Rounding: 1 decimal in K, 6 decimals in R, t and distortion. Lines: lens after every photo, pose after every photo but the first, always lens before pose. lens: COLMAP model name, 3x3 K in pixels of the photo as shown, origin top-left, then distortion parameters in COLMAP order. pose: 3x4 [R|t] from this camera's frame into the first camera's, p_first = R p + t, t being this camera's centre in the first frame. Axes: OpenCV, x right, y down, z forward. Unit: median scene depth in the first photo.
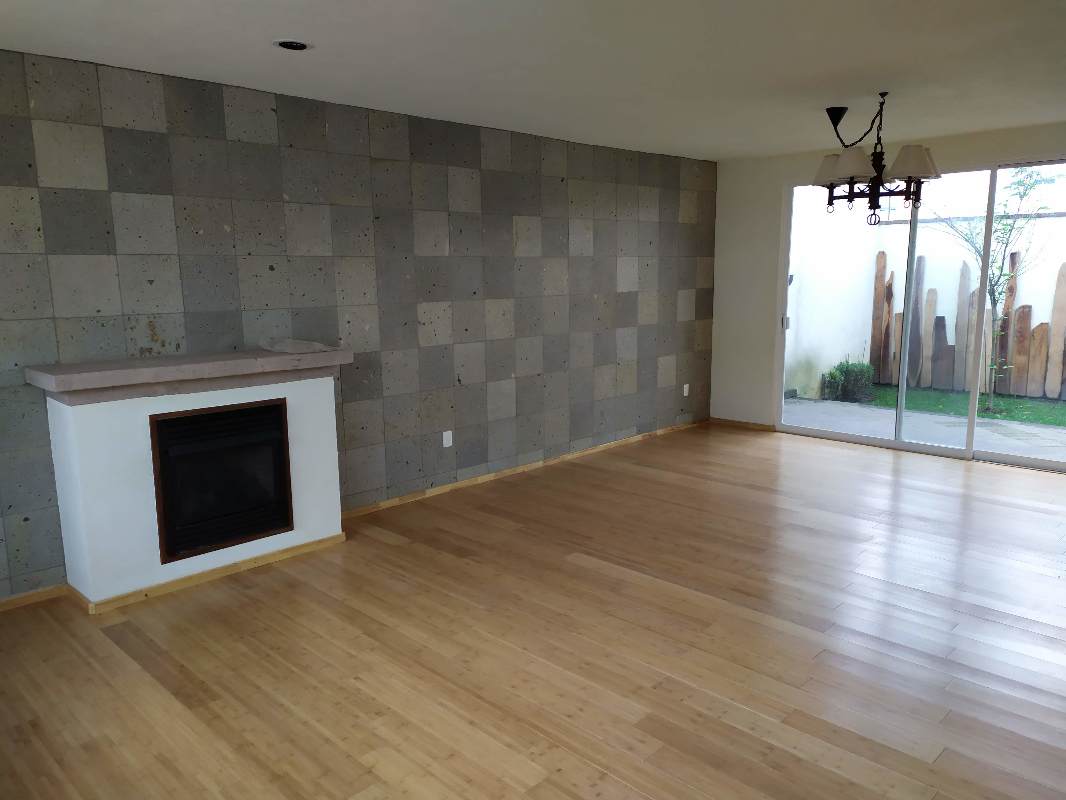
lens RADIAL K [[788.3, 0, 537.6], [0, 788.3, 403.8], [0, 0, 1]] dist [0.007884, 0.000734]
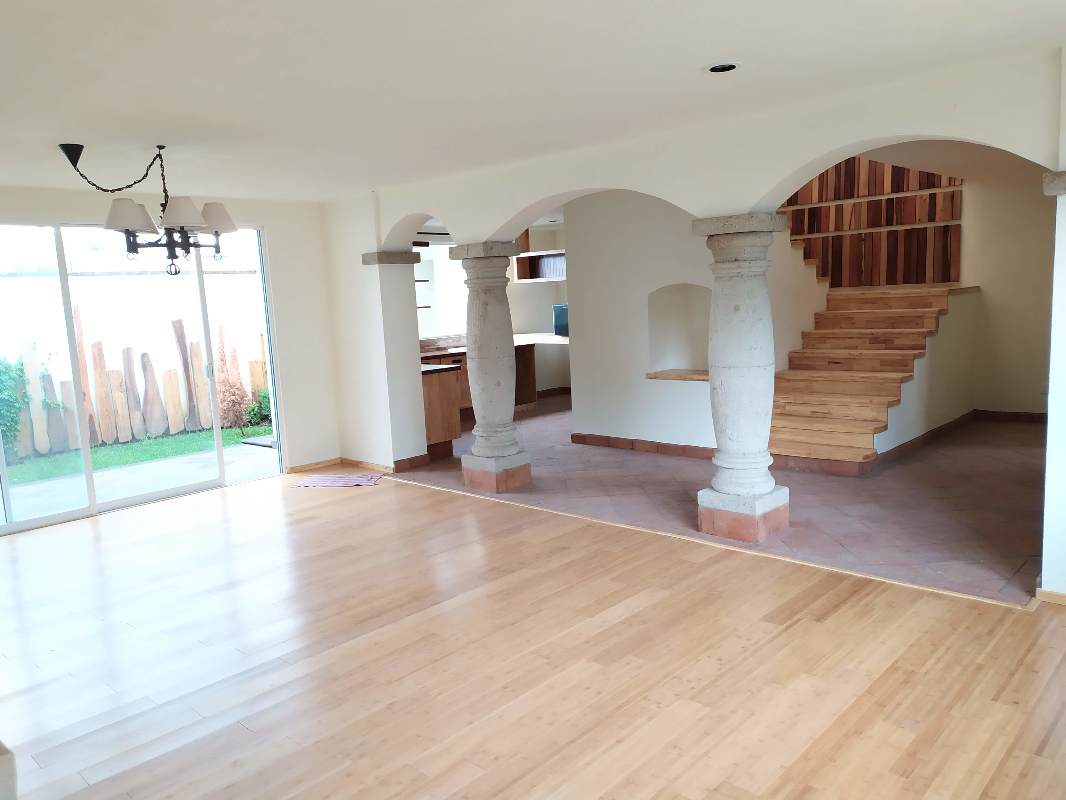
lens RADIAL K [[788.3, 0, 537.6], [0, 788.3, 403.8], [0, 0, 1]] dist [0.007884, 0.000734]
pose [[-0.019500, -0.133321, 0.990881, -0.612807], [0.226089, 0.964810, 0.134262, -0.101880], [-0.973912, 0.226645, 0.011329, 0.595103]]
